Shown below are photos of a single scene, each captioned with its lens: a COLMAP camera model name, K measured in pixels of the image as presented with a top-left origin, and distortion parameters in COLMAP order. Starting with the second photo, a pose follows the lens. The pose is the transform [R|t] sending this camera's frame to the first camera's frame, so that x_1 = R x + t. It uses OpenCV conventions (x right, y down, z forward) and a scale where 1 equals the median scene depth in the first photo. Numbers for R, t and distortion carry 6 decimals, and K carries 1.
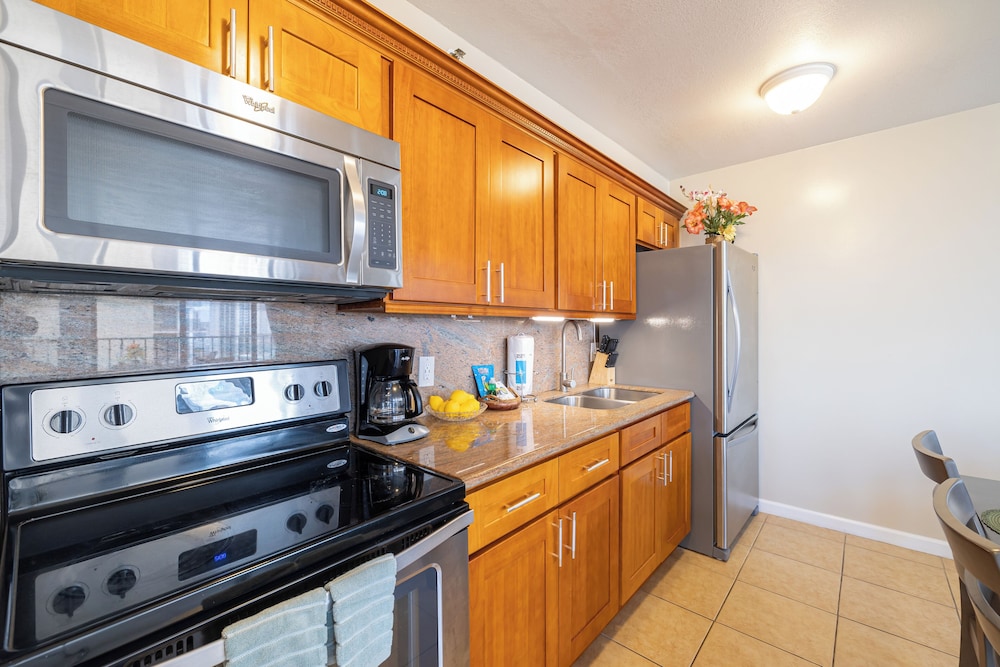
lens RADIAL K [[418.9, 0, 498.8], [0, 418.9, 328.7], [0, 0, 1]] dist [0.000268, -0.000056]
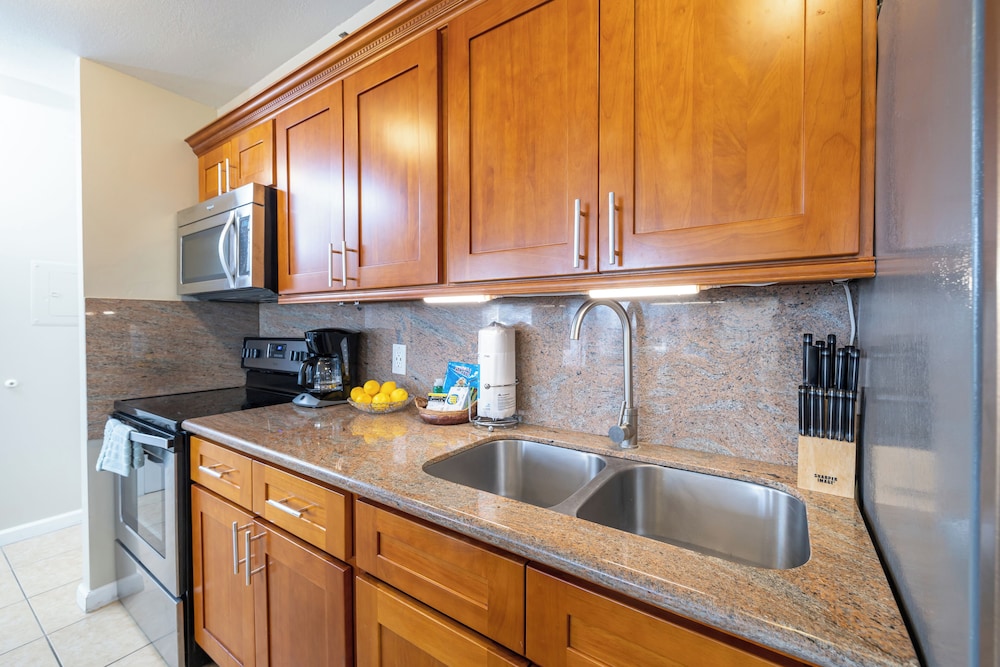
lens RADIAL K [[418.9, 0, 501.5], [0, 418.9, 331.9], [0, 0, 1]] dist [0.000268, -0.000056]
pose [[0.123356, 0.022134, -0.992116, 0.837350], [-0.004408, 0.999754, 0.021756, 0.013575], [0.992353, 0.001689, 0.123423, 1.102008]]
